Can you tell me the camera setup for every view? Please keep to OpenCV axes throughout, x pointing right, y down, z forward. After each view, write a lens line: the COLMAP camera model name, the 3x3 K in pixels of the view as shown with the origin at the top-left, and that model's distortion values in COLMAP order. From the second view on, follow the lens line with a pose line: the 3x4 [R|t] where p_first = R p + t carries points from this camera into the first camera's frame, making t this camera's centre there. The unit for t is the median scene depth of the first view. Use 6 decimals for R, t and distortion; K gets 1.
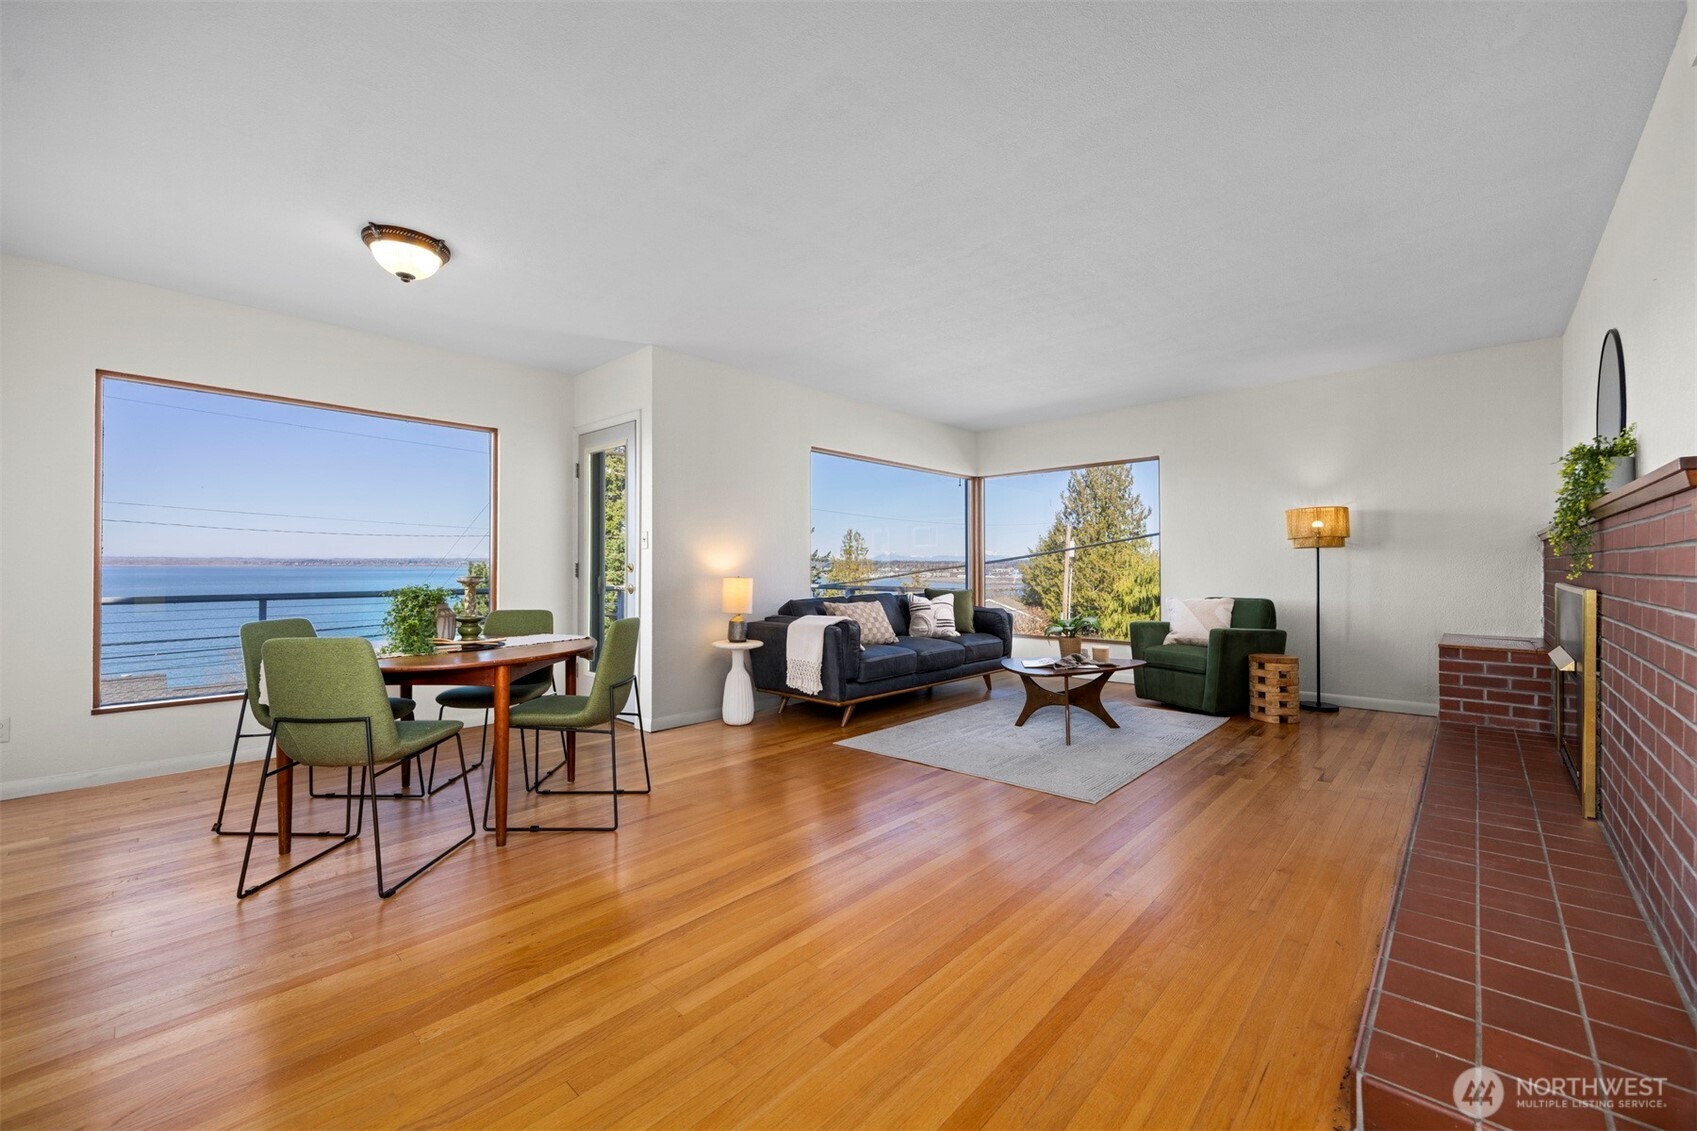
lens RADIAL K [[675.2, 0, 861.5], [0, 675.2, 567.7], [0, 0, 1]] dist [-0.000843, -0.000143]
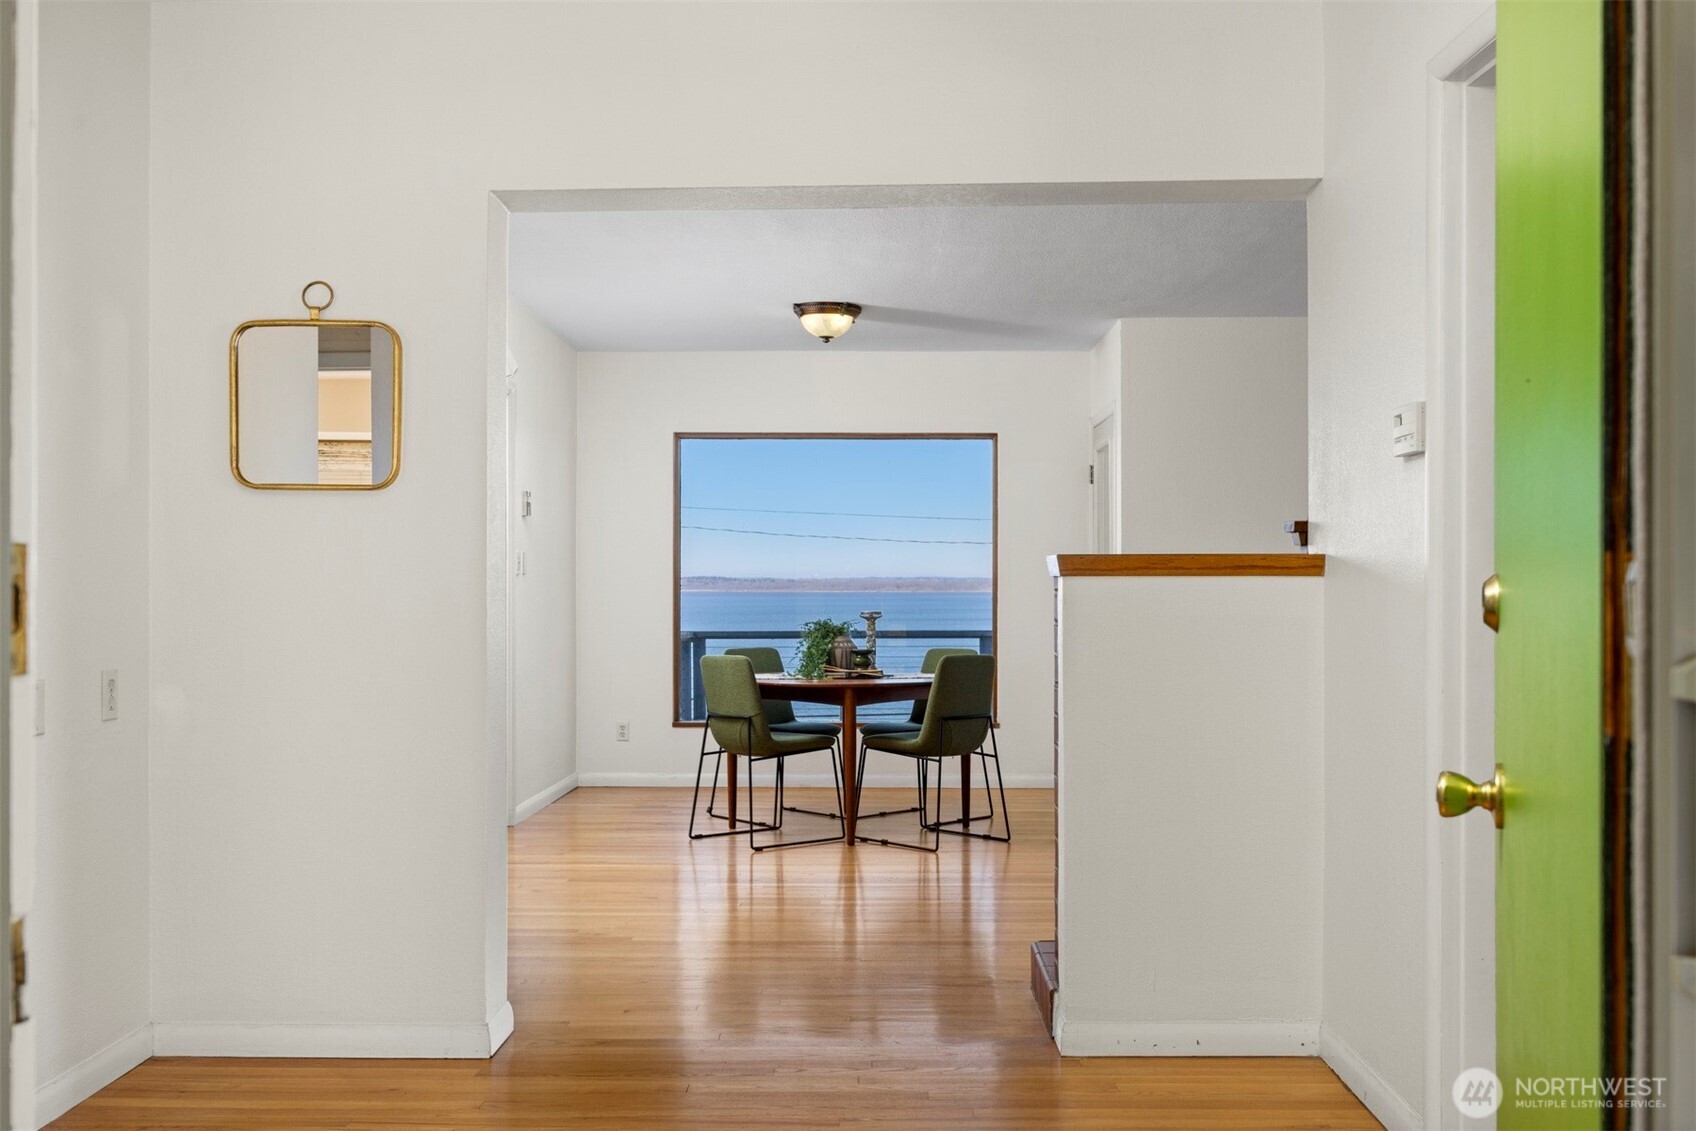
lens RADIAL K [[1665.0, 0, 845.8], [0, 1665.0, 593.7], [0, 0, 1]] dist [-0.008557, -0.007641]
pose [[0.652144, -0.001988, -0.758093, 0.889902], [0.002654, 0.999996, -0.000340, -0.009231], [0.758091, -0.001791, 0.652147, -0.473034]]
